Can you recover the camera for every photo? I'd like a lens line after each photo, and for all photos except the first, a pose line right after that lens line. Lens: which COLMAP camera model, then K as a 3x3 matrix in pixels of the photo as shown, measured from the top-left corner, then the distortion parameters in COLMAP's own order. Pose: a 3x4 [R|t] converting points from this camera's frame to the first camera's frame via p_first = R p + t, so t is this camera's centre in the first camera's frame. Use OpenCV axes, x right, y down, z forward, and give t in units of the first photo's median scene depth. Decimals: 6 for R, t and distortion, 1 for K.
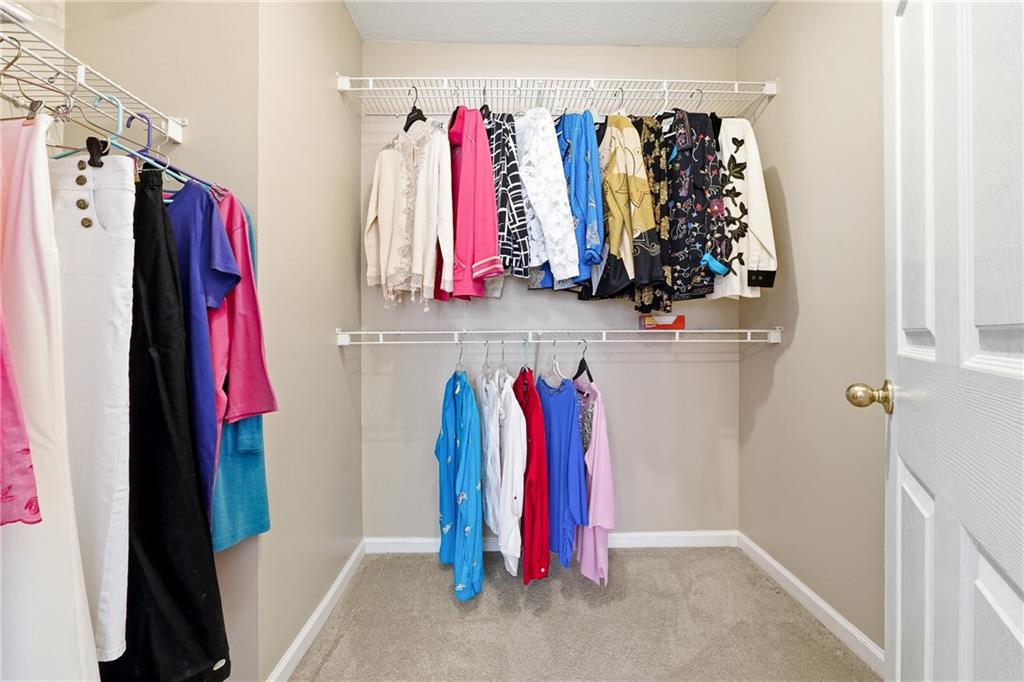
lens RADIAL K [[436.4, 0, 508.3], [0, 436.4, 342.1], [0, 0, 1]] dist [-0.015101, 0.002826]
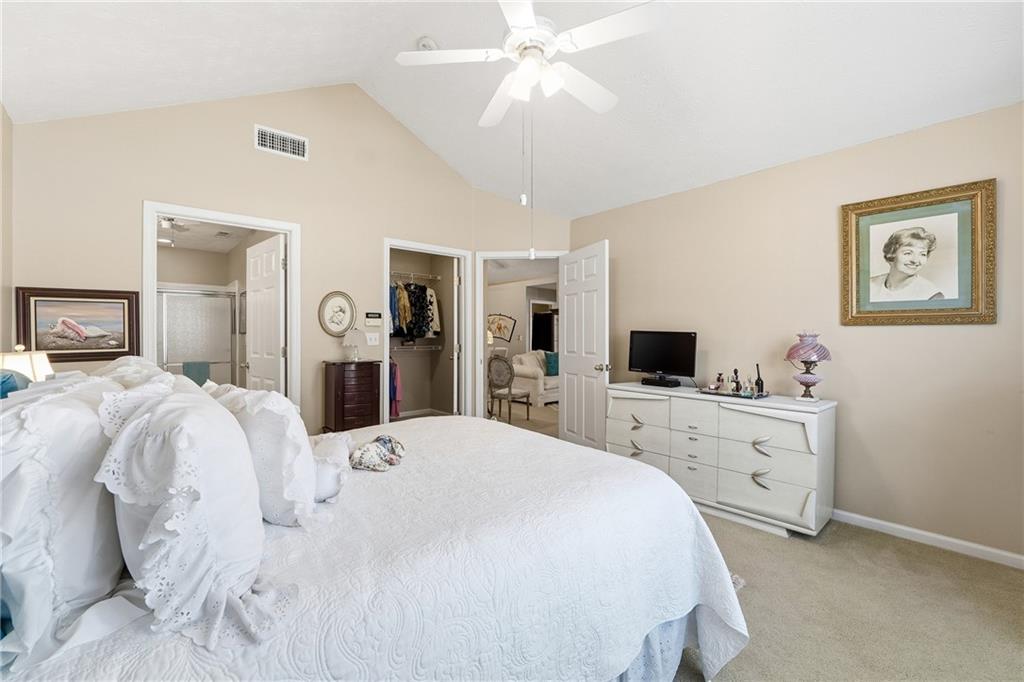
lens RADIAL K [[436.4, 0, 509.3], [0, 436.4, 343.5], [0, 0, 1]] dist [-0.015101, 0.002826]
pose [[0.758345, -0.003027, 0.651846, -1.380740], [0.000733, 0.999993, 0.003790, -0.069988], [-0.651853, -0.002396, 0.758342, -2.239688]]
